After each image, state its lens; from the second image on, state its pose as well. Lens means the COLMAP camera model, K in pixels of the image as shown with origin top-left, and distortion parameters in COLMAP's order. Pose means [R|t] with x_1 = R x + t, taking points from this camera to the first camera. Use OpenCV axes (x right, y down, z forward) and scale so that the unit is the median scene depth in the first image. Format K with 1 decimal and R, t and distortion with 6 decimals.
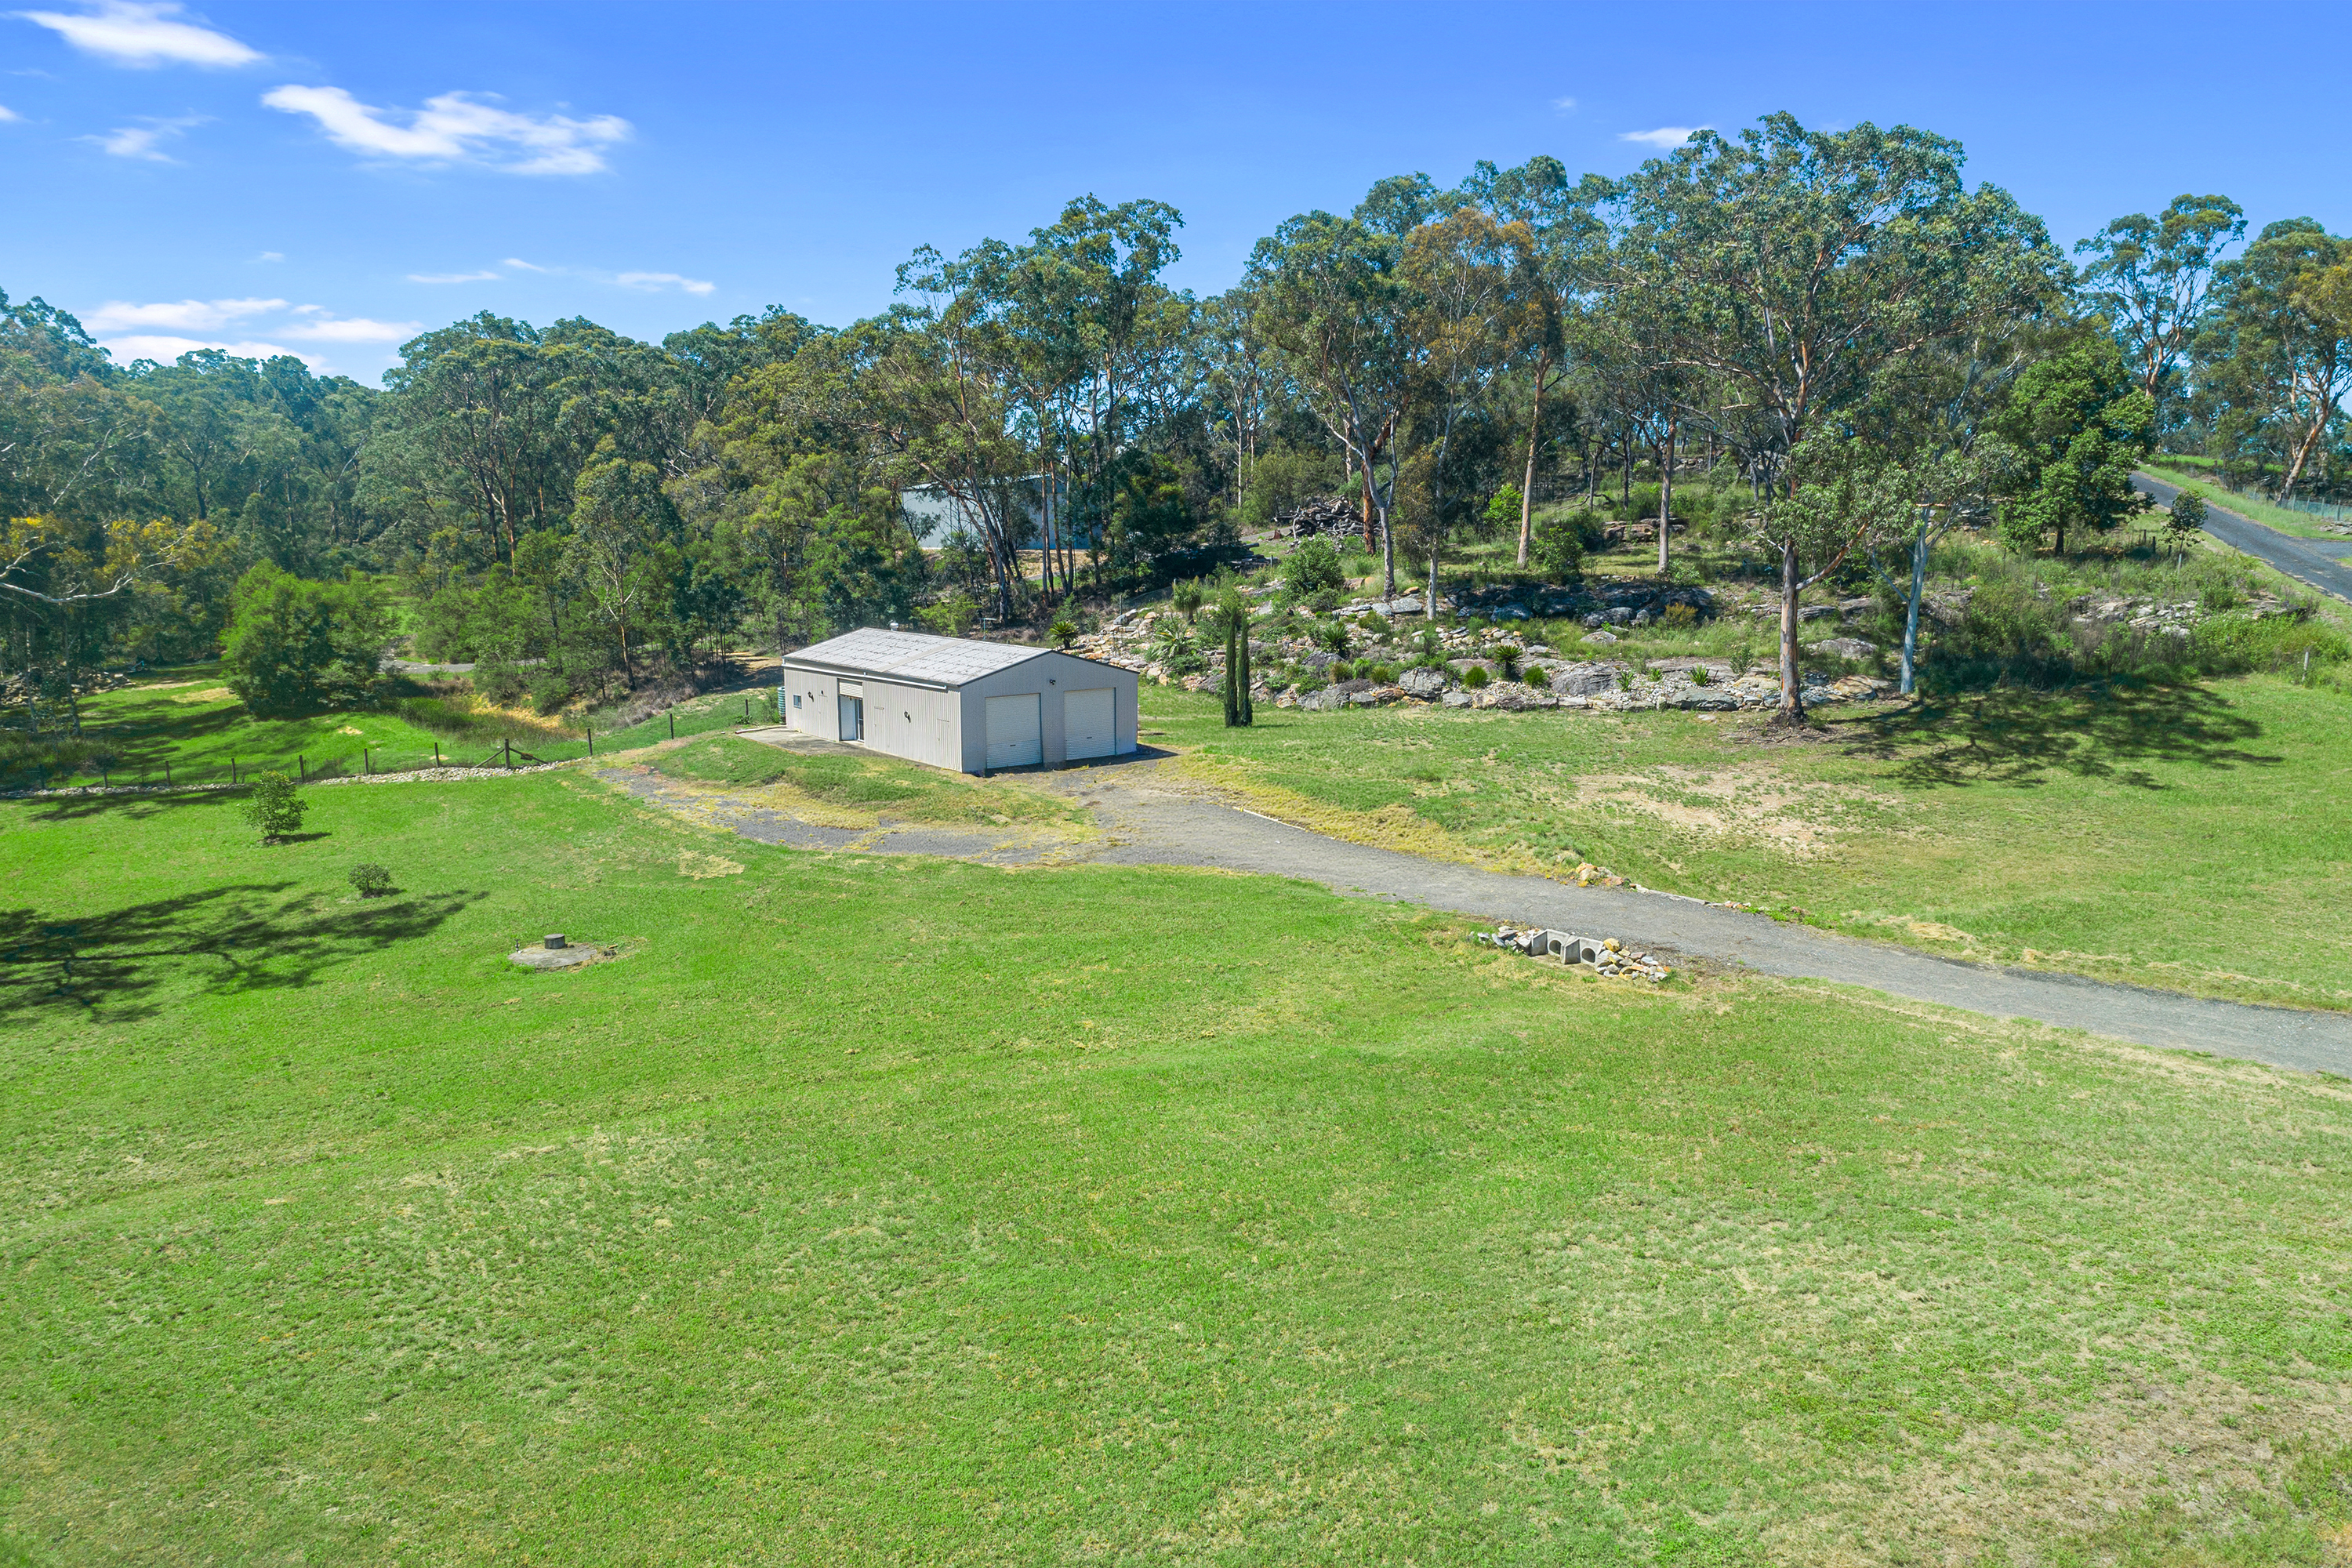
lens RADIAL K [[1588.2, 0, 1107.9], [0, 1588.2, 816.4], [0, 0, 1]] dist [0.004969, 0.000885]
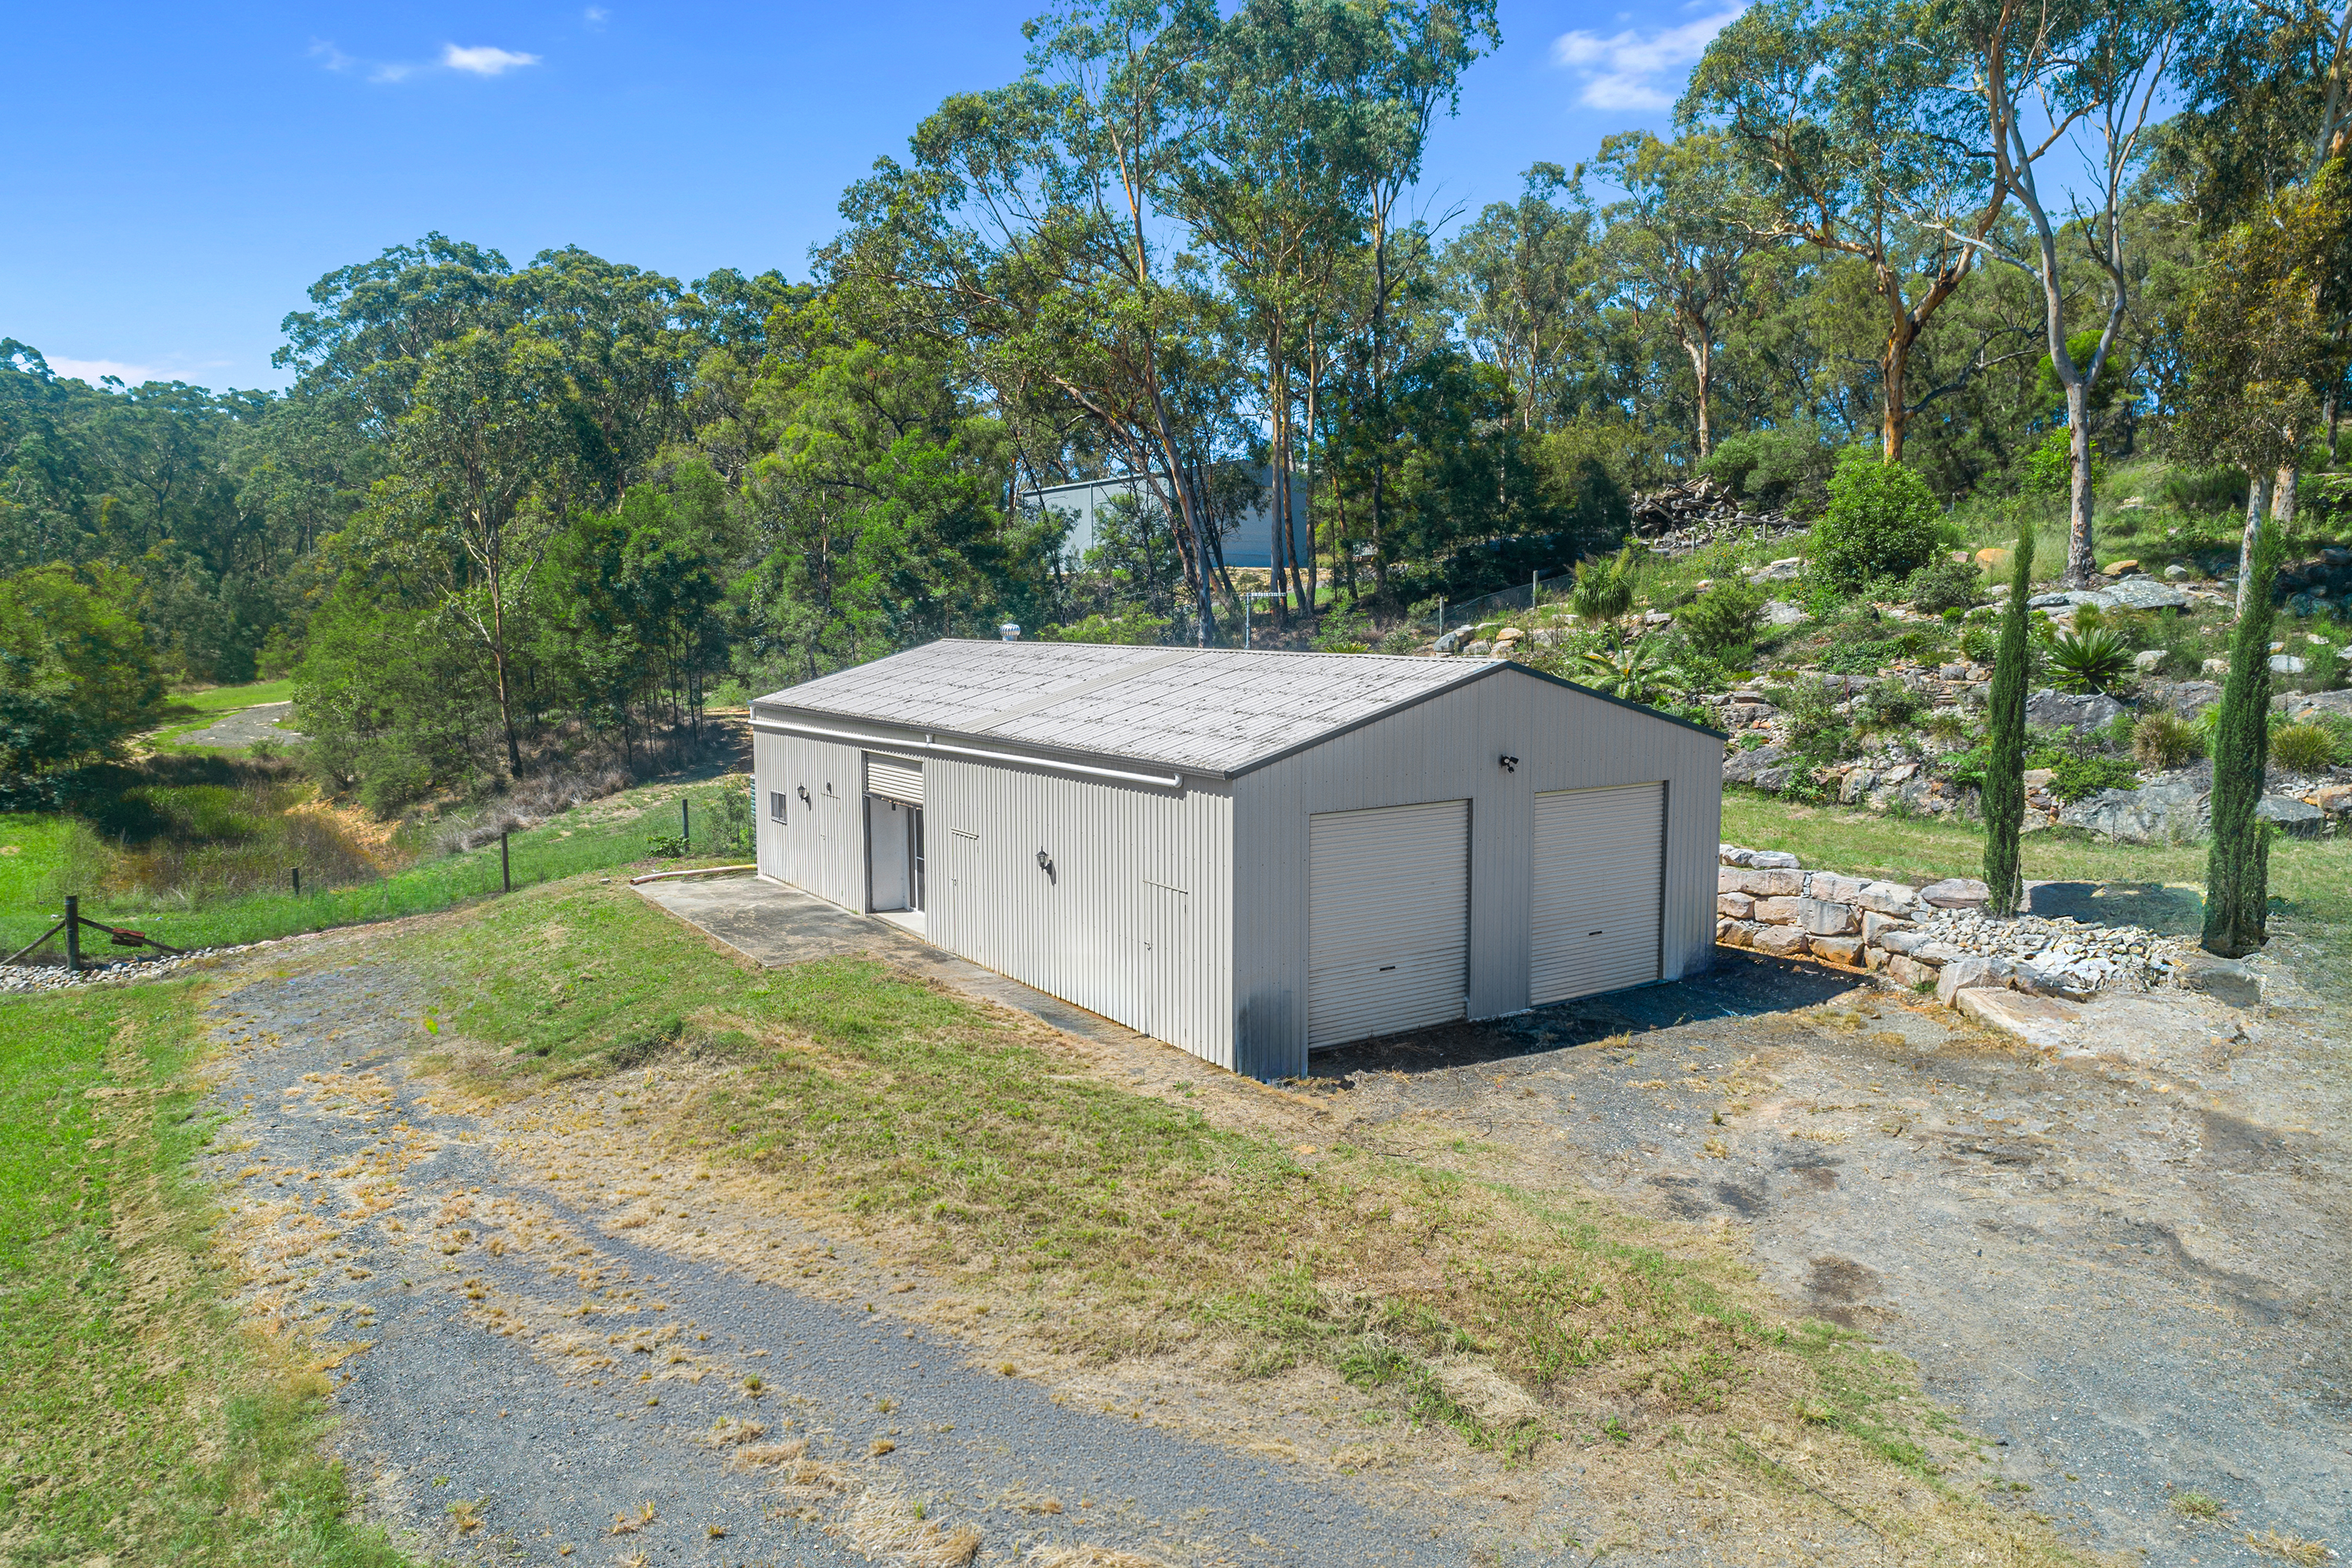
lens RADIAL K [[1588.2, 0, 1107.9], [0, 1588.2, 816.4], [0, 0, 1]] dist [0.004969, 0.000885]
pose [[0.997414, 0.005566, -0.071661, -0.070903], [-0.009179, 0.998698, -0.050186, -0.044677], [0.071288, 0.050714, 0.996166, 0.528084]]
